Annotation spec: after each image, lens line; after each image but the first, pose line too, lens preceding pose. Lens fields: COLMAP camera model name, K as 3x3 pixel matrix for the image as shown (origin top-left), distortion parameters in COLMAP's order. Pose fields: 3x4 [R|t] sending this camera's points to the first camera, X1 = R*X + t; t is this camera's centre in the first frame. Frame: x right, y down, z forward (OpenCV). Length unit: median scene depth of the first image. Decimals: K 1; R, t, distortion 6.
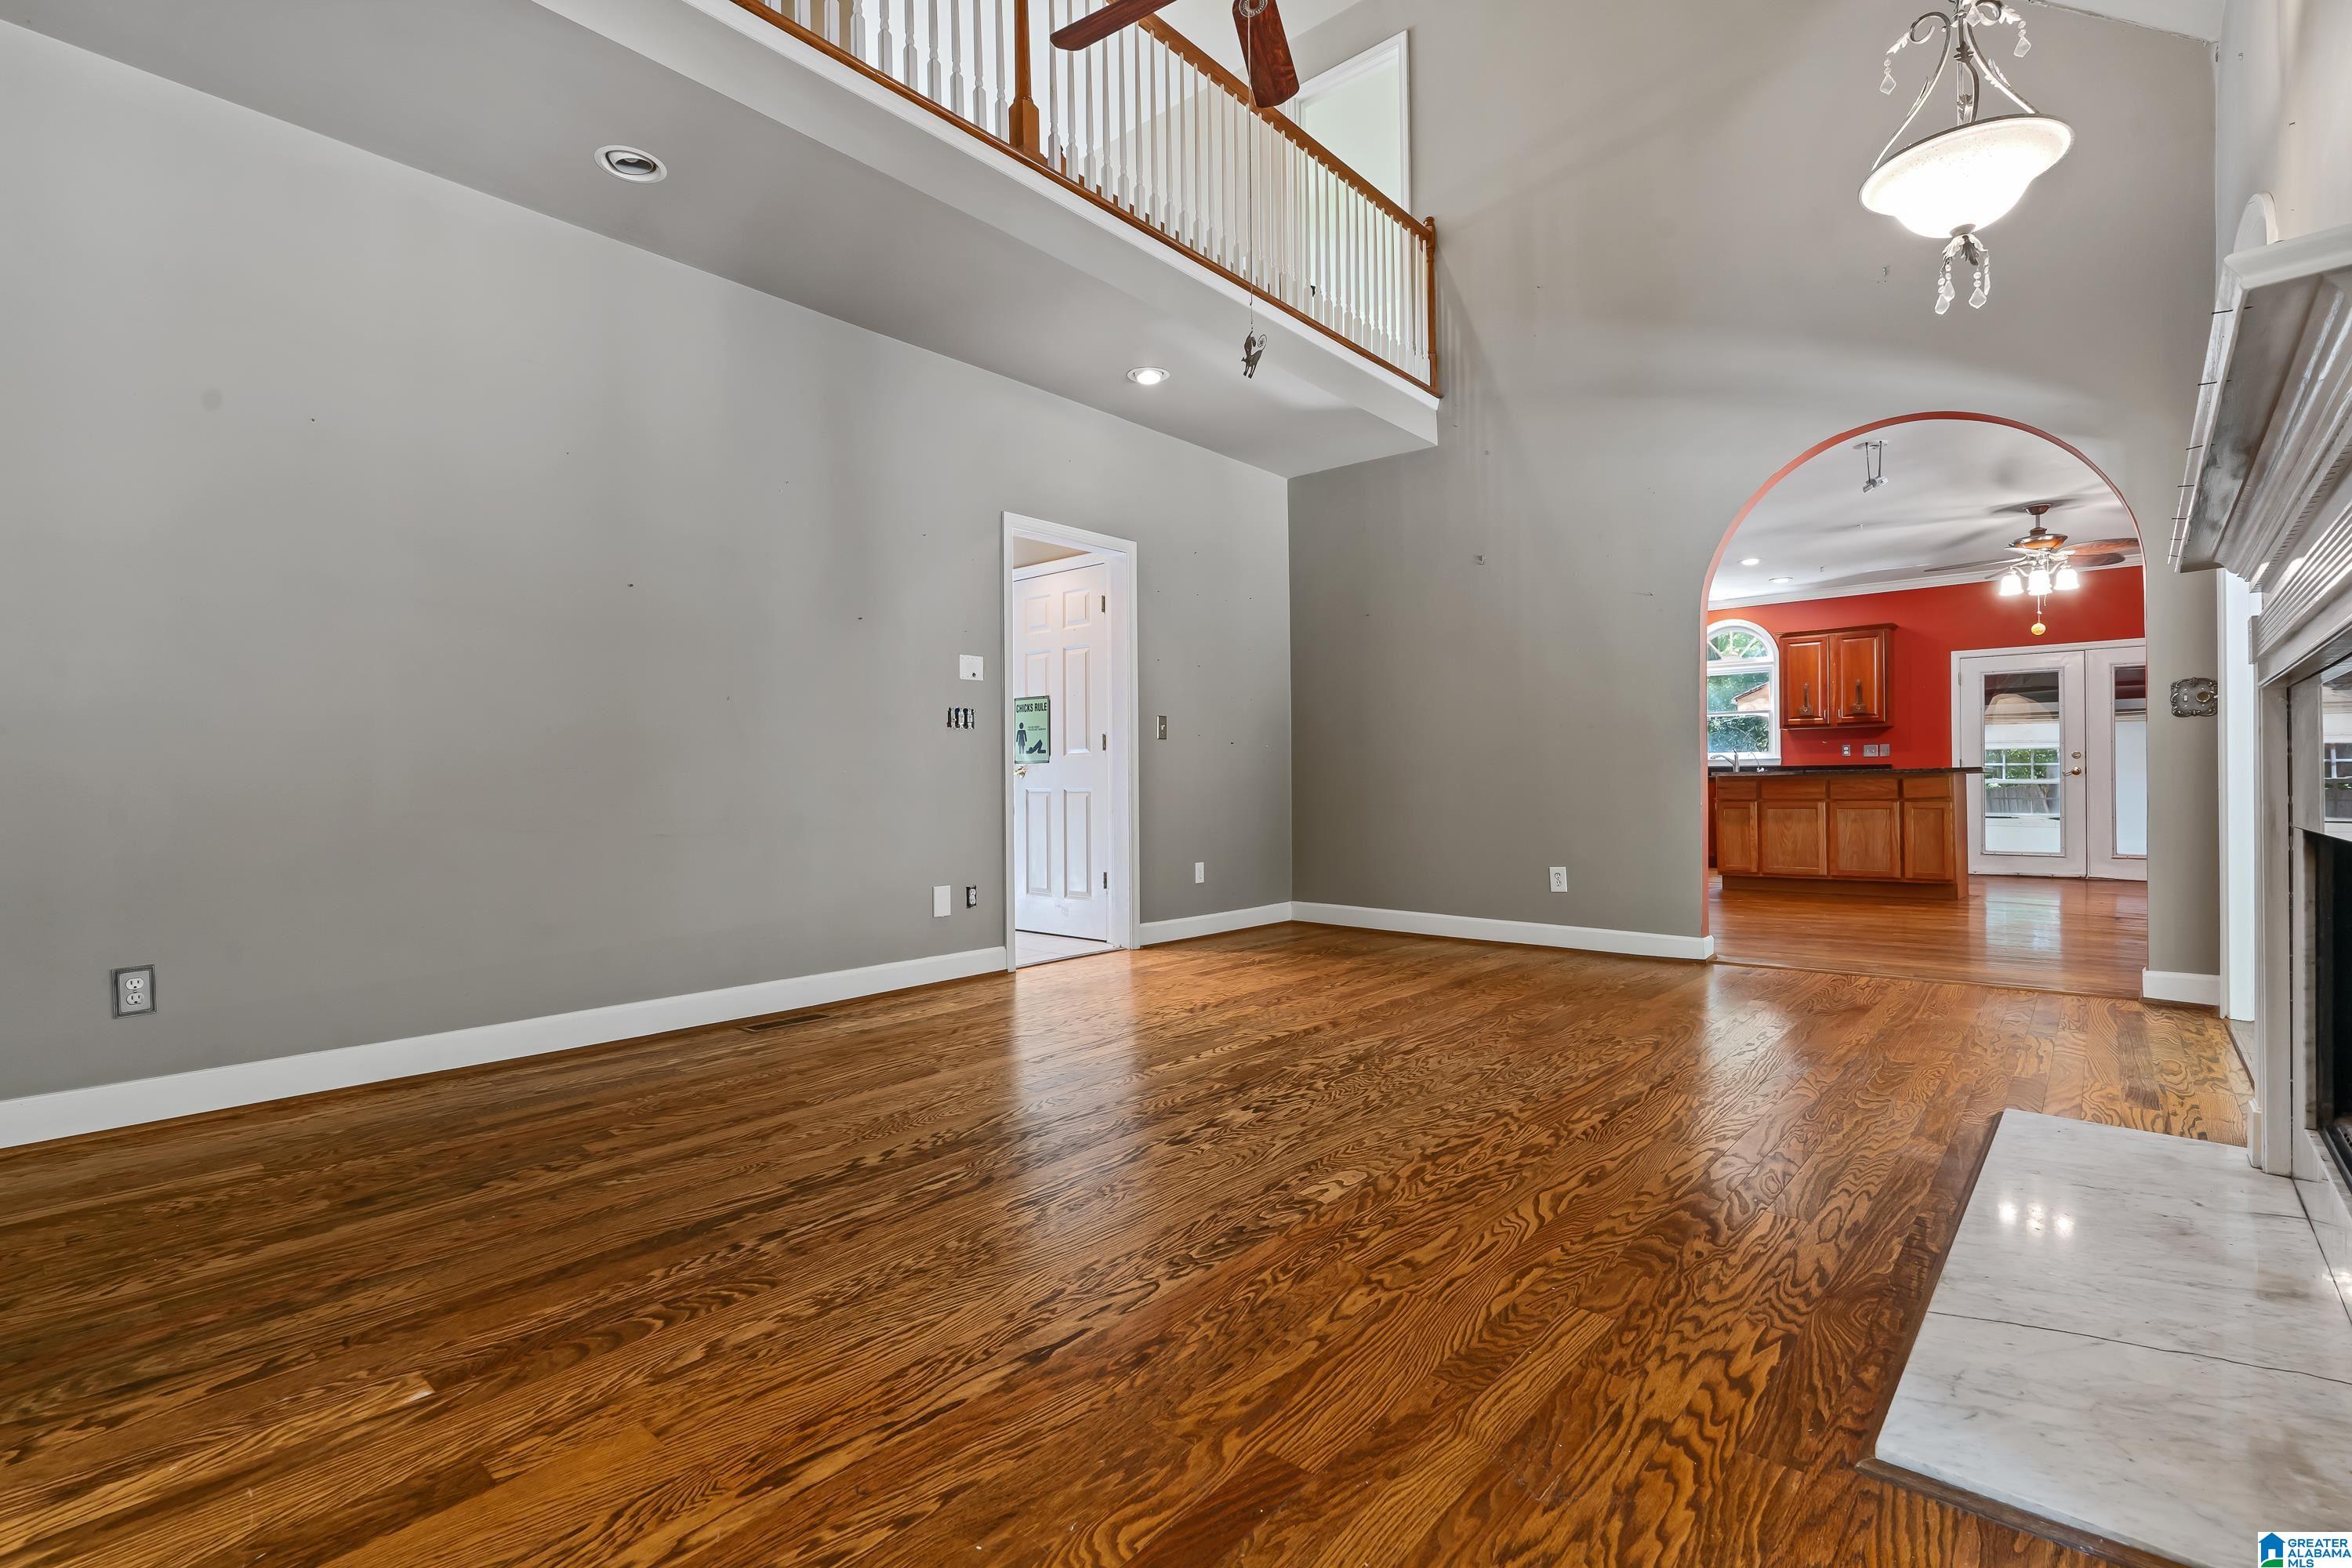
lens RADIAL K [[1080.3, 0, 1166.2], [0, 1080.3, 777.3], [0, 0, 1]] dist [-0.006875, 0.001768]
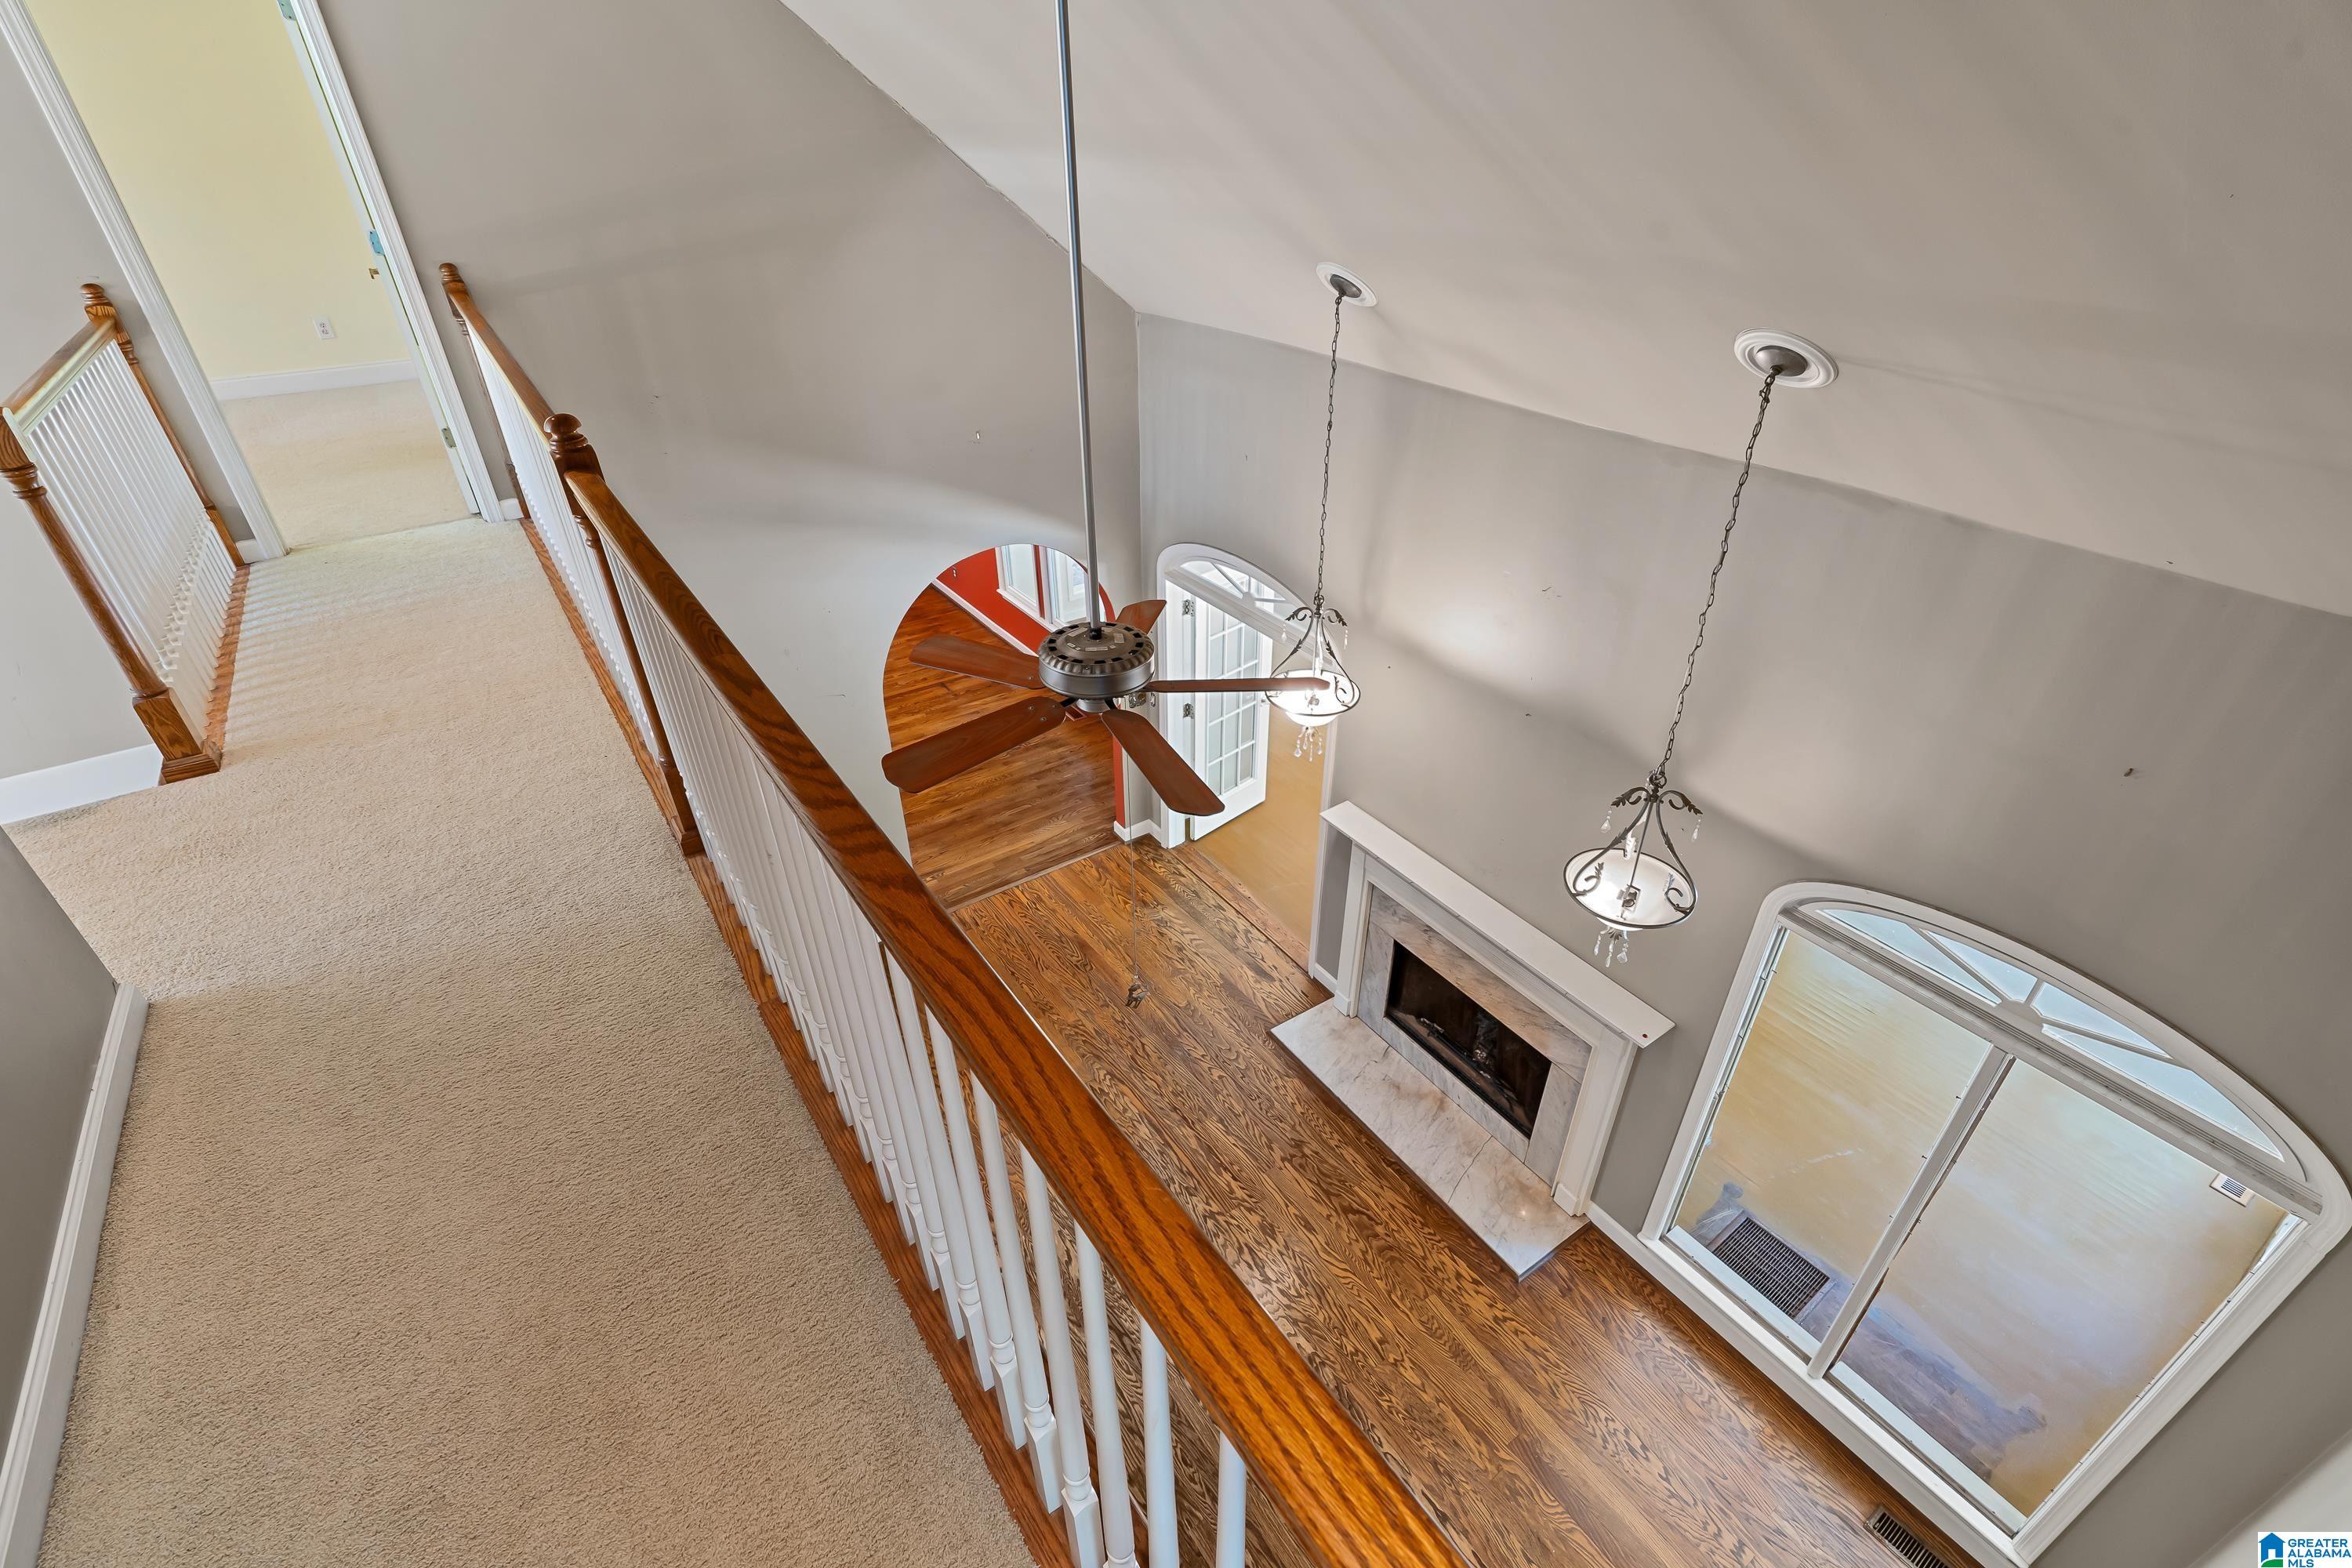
lens RADIAL K [[1080.3, 0, 1180.0], [0, 1080.3, 782.2], [0, 0, 1]] dist [-0.006875, 0.001768]
pose [[0.242039, -0.522591, 0.817506, -0.960982], [-0.000249, 0.842524, 0.538658, -1.523386], [-0.970267, -0.130580, 0.203793, 0.879417]]
